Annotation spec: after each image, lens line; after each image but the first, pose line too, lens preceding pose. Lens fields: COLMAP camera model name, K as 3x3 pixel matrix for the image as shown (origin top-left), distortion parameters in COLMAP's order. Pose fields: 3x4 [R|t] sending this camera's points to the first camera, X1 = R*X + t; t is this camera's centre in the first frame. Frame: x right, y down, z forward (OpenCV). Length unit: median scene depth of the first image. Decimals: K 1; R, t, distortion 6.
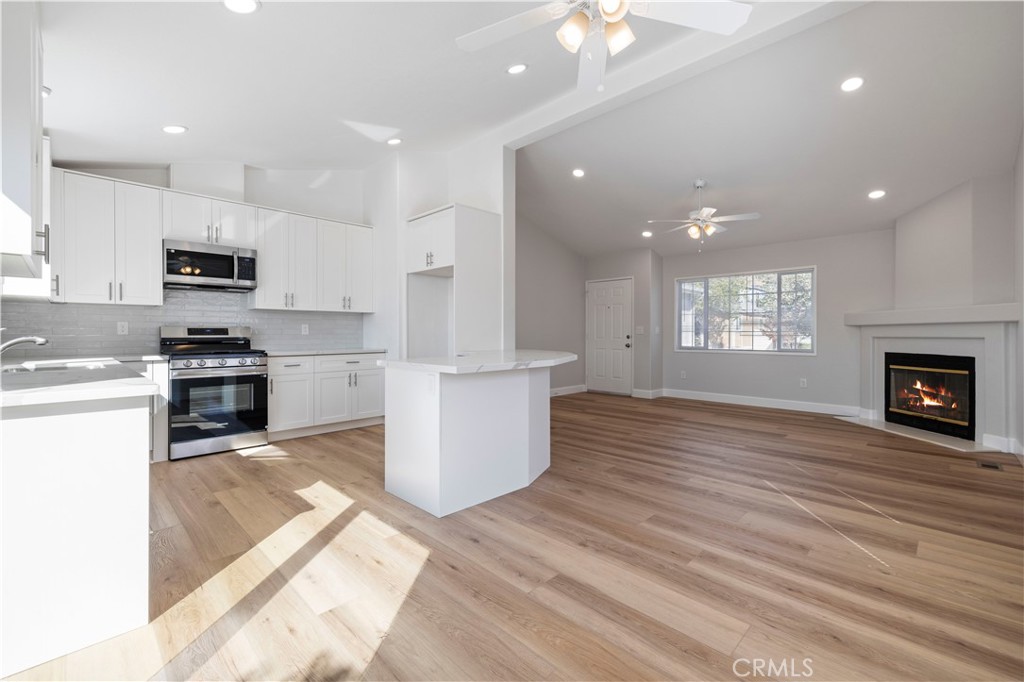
lens RADIAL K [[436.3, 0, 510.1], [0, 436.3, 335.9], [0, 0, 1]] dist [0.002779, 0.000908]
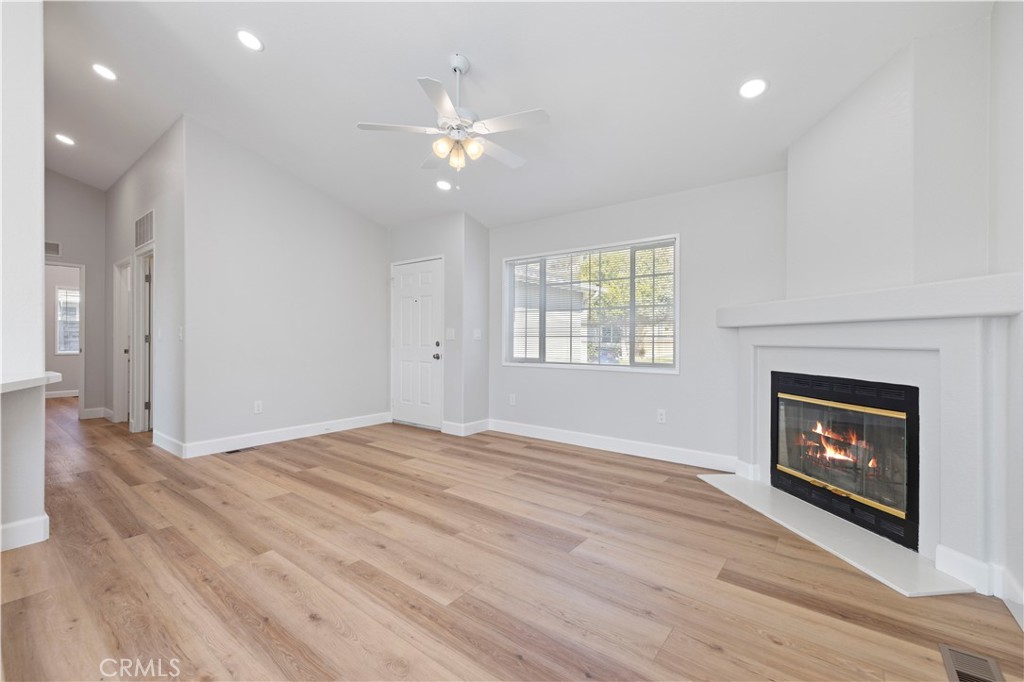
lens RADIAL K [[436.3, 0, 506.6], [0, 436.3, 340.5], [0, 0, 1]] dist [0.002779, 0.000908]
pose [[0.993207, 0.003013, 0.116325, 0.431025], [-0.002700, 0.999992, -0.002847, -0.002194], [-0.116333, 0.002514, 0.993207, 0.450748]]
